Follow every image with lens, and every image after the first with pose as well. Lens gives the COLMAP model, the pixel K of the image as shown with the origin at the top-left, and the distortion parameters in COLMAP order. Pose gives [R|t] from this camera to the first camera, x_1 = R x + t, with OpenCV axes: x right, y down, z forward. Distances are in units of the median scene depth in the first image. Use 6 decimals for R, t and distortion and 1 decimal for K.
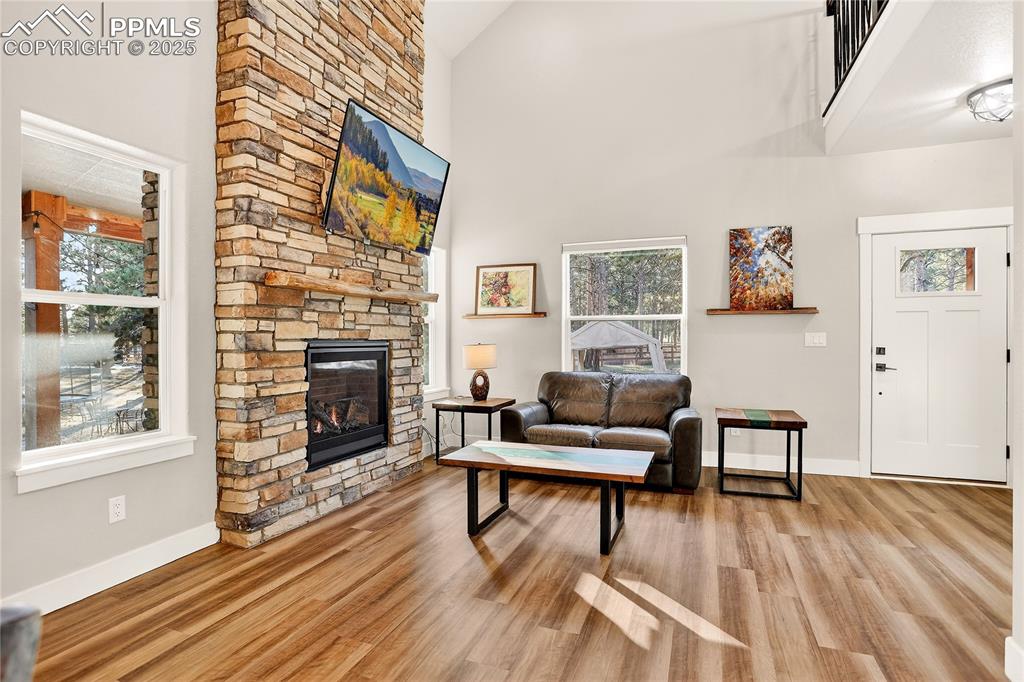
lens RADIAL K [[505.2, 0, 507.7], [0, 505.2, 343.2], [0, 0, 1]] dist [-0.050309, 0.007508]
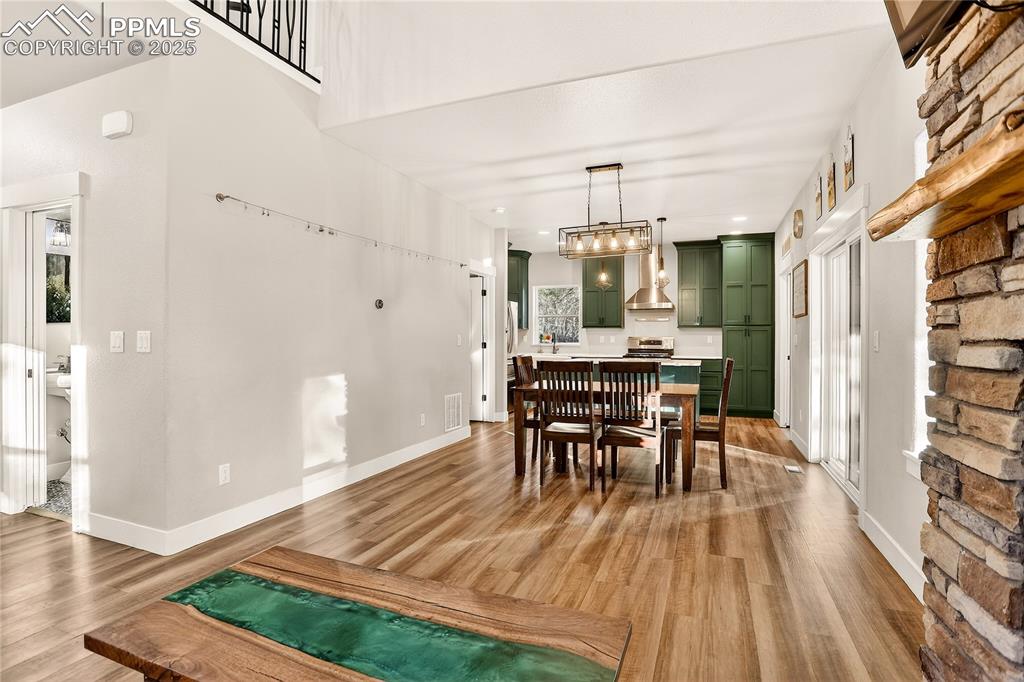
lens RADIAL K [[505.2, 0, 509.3], [0, 505.2, 339.8], [0, 0, 1]] dist [-0.050309, 0.007508]
pose [[-0.999992, 0.000345, 0.003924, -0.025570], [0.000384, 0.999952, 0.009782, -0.009052], [-0.003920, 0.009784, -0.999944, 1.028835]]
